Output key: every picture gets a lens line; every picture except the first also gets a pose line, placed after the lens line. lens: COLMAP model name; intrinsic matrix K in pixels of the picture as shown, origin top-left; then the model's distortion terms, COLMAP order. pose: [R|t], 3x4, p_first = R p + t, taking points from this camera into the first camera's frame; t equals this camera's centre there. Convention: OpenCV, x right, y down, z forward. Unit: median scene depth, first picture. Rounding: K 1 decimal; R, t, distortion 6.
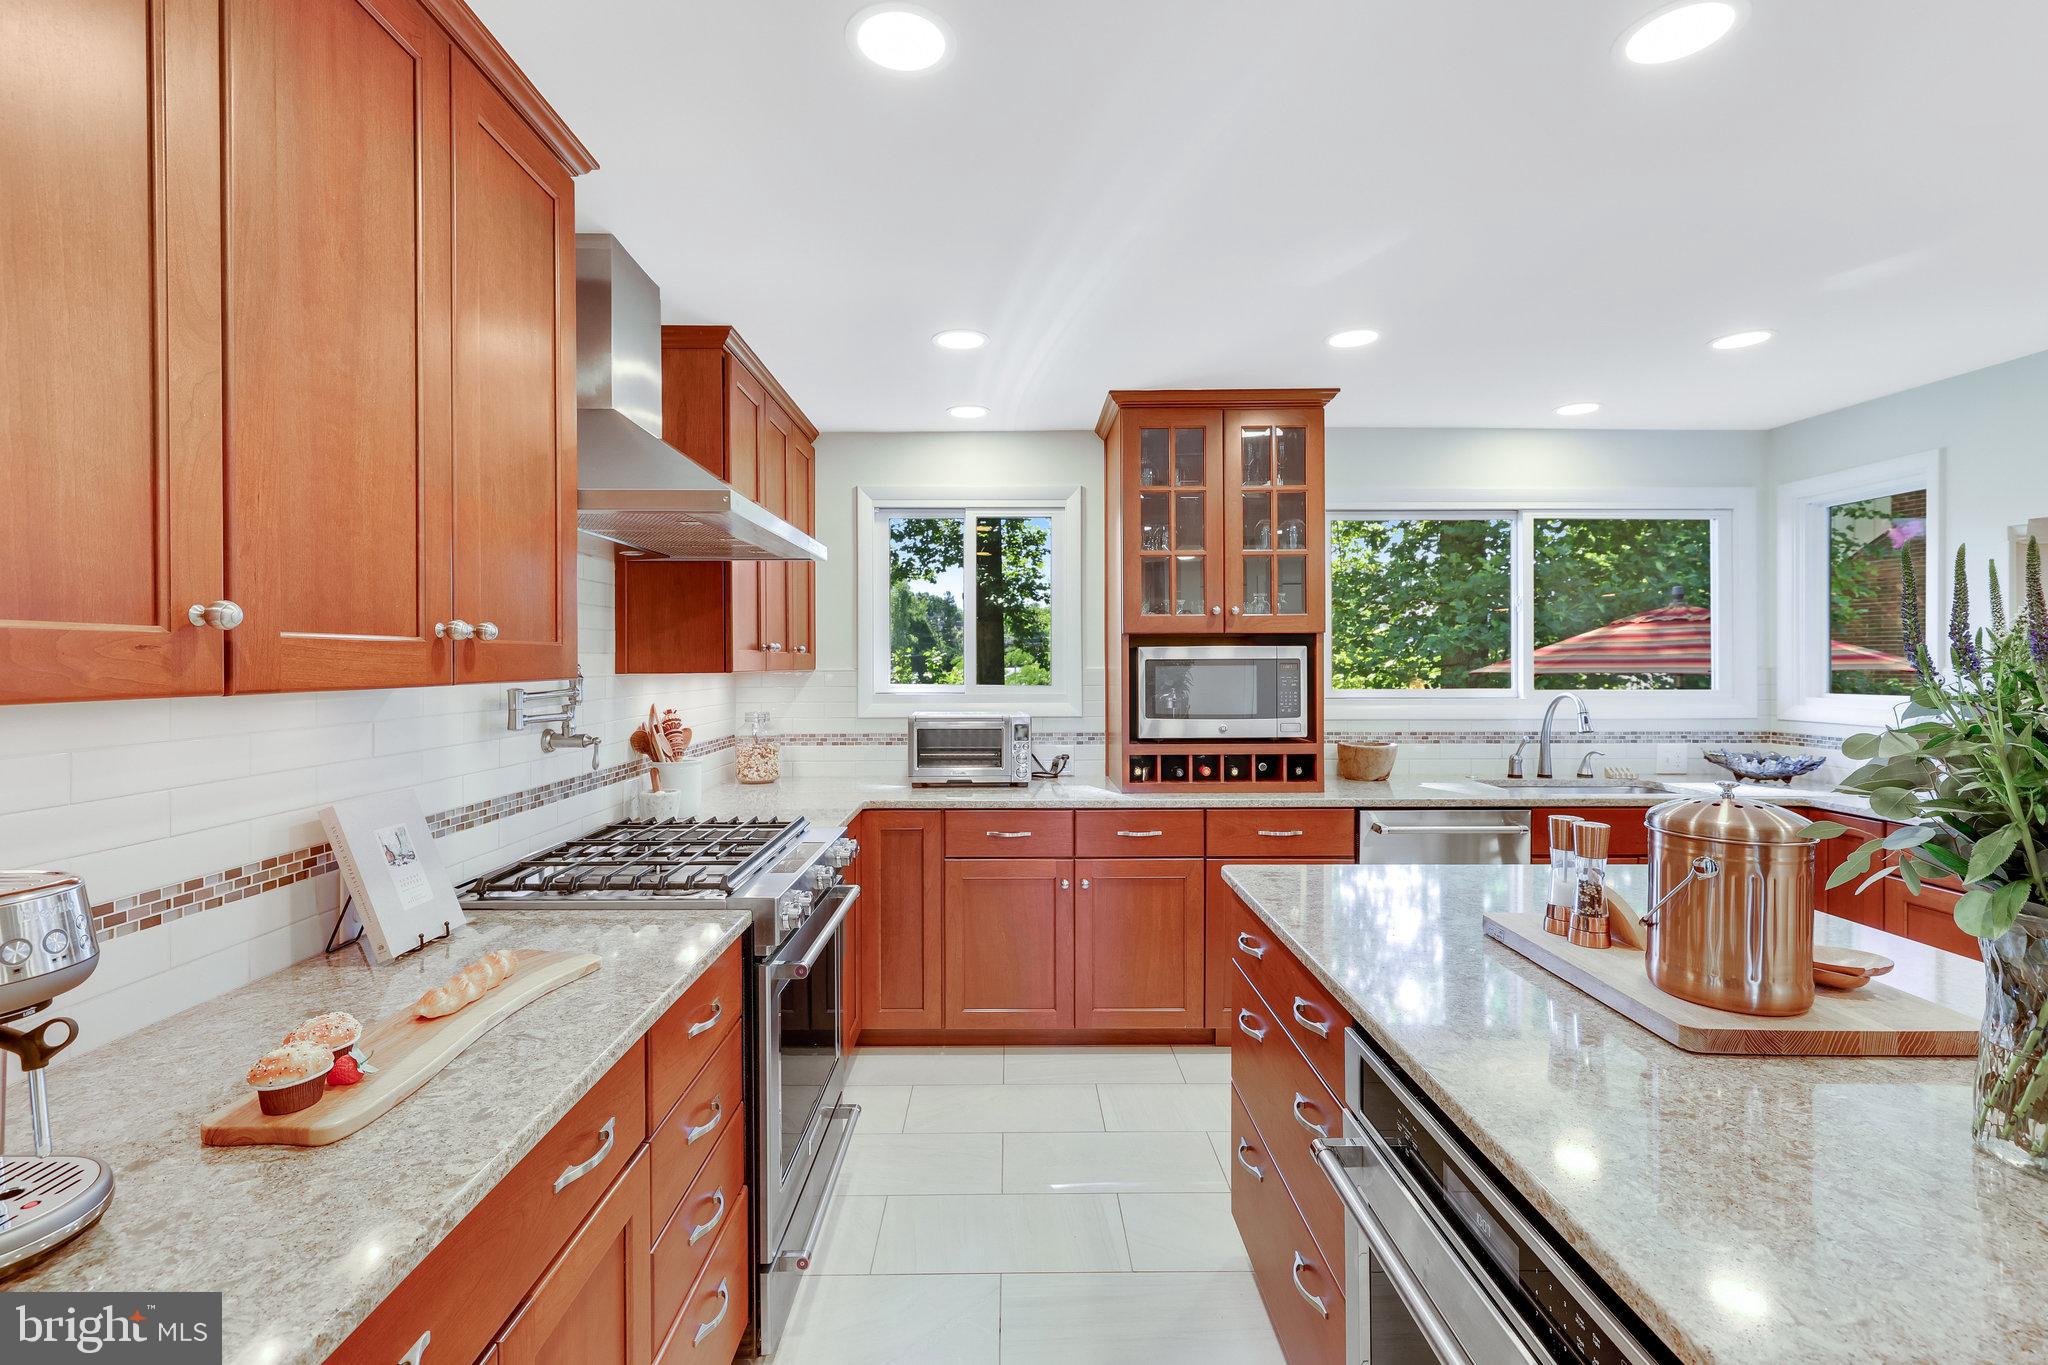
lens RADIAL K [[882.5, 0, 1018.8], [0, 882.5, 665.3], [0, 0, 1]] dist [-0.002061, 0.000189]
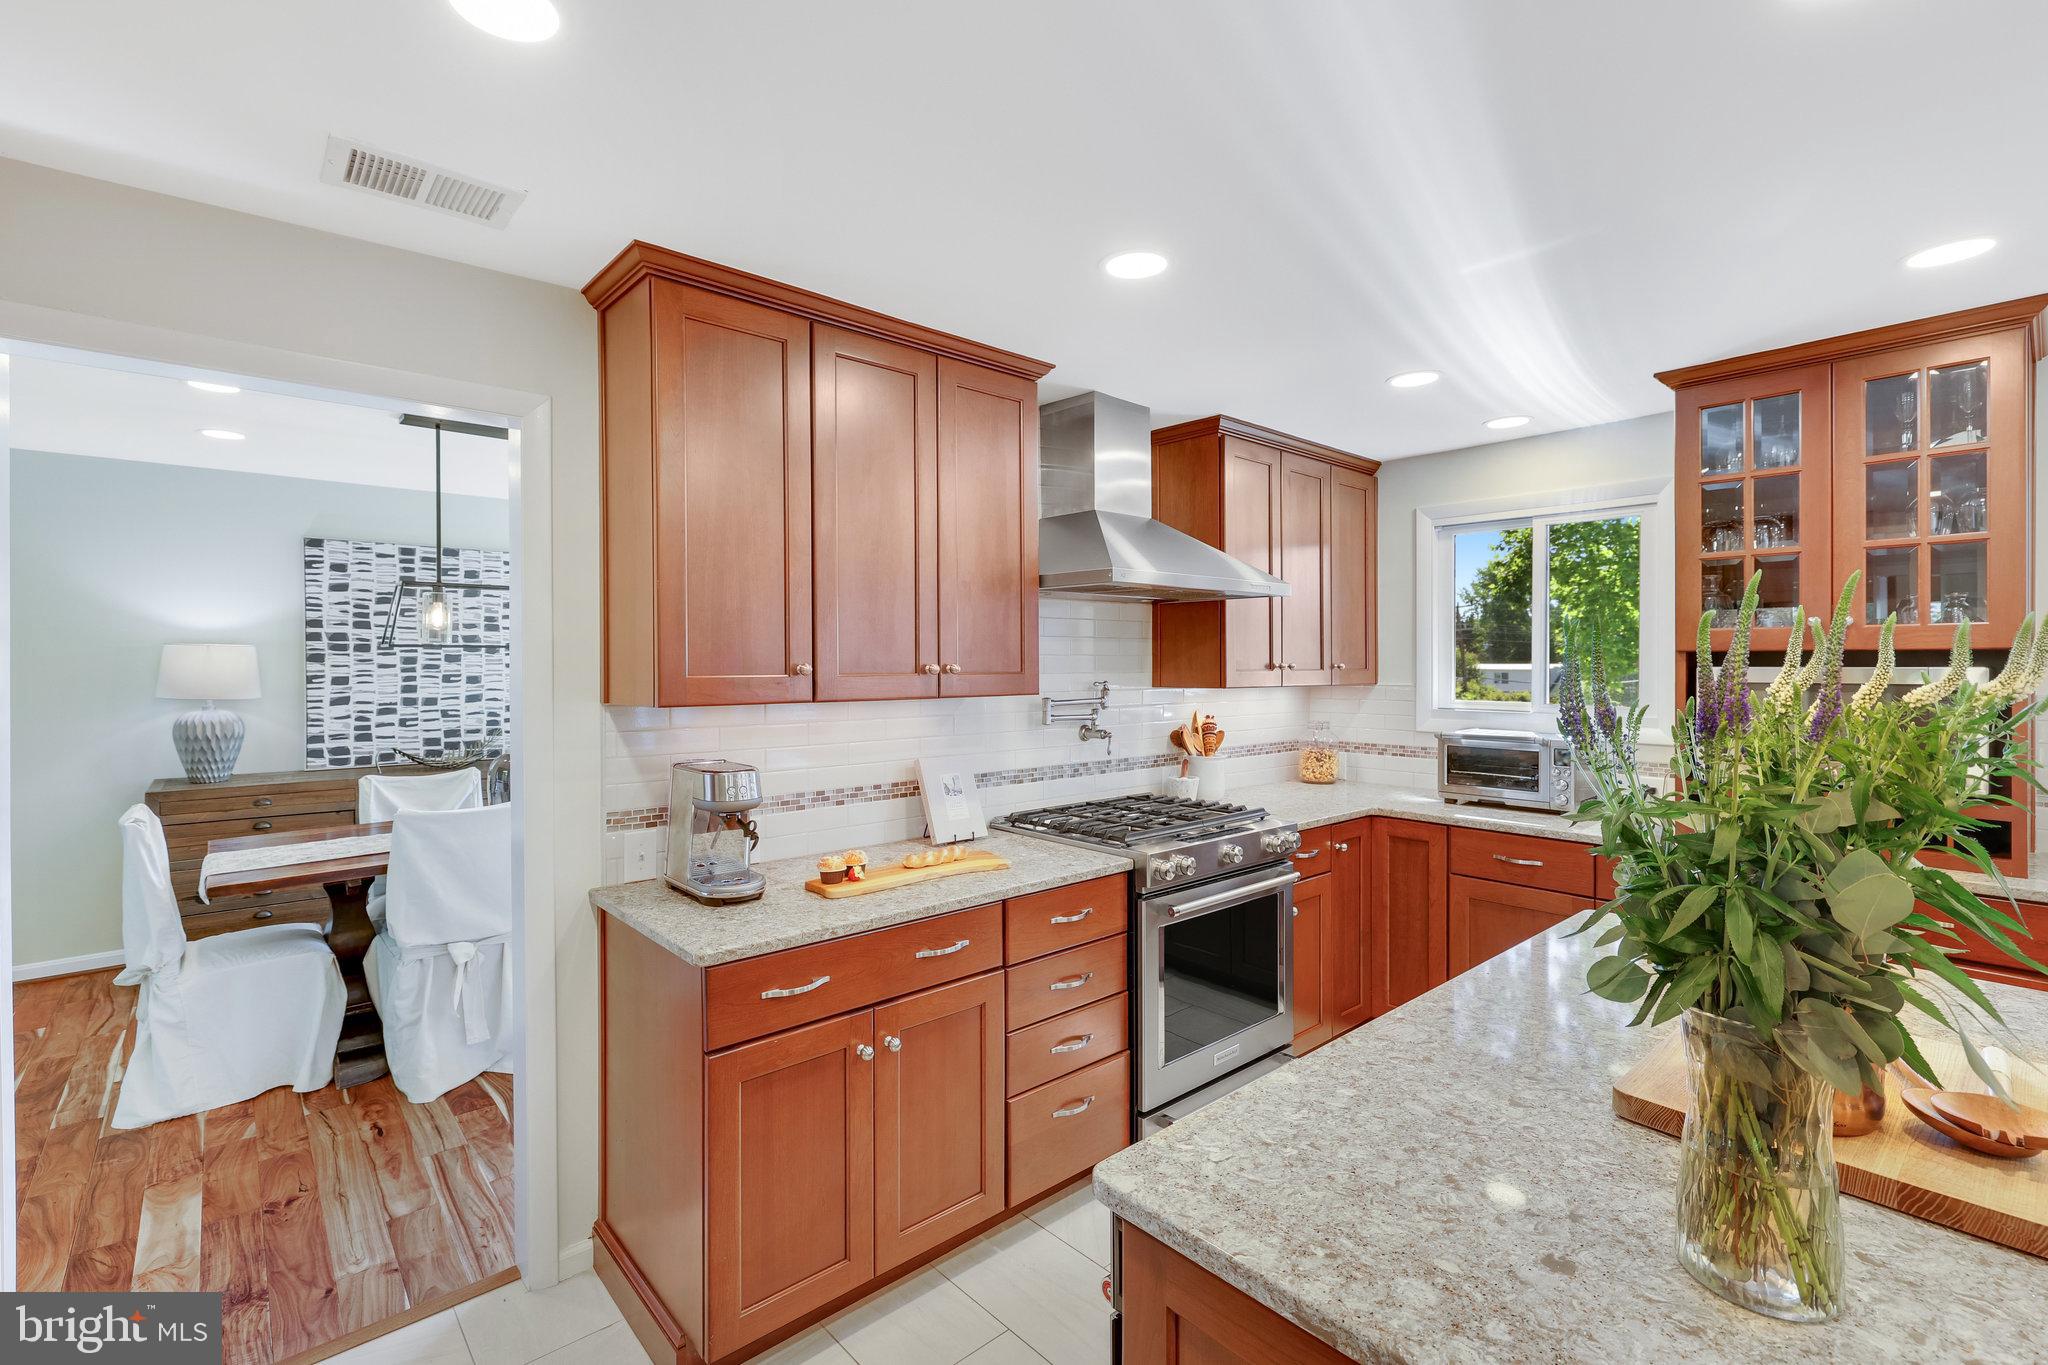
lens RADIAL K [[882.5, 0, 1018.8], [0, 882.5, 665.3], [0, 0, 1]] dist [-0.002061, 0.000189]
pose [[0.672400, 0.005016, -0.740171, 0.481533], [-0.006542, 0.999978, 0.000834, -0.027531], [0.740159, 0.004281, 0.672418, -0.072987]]
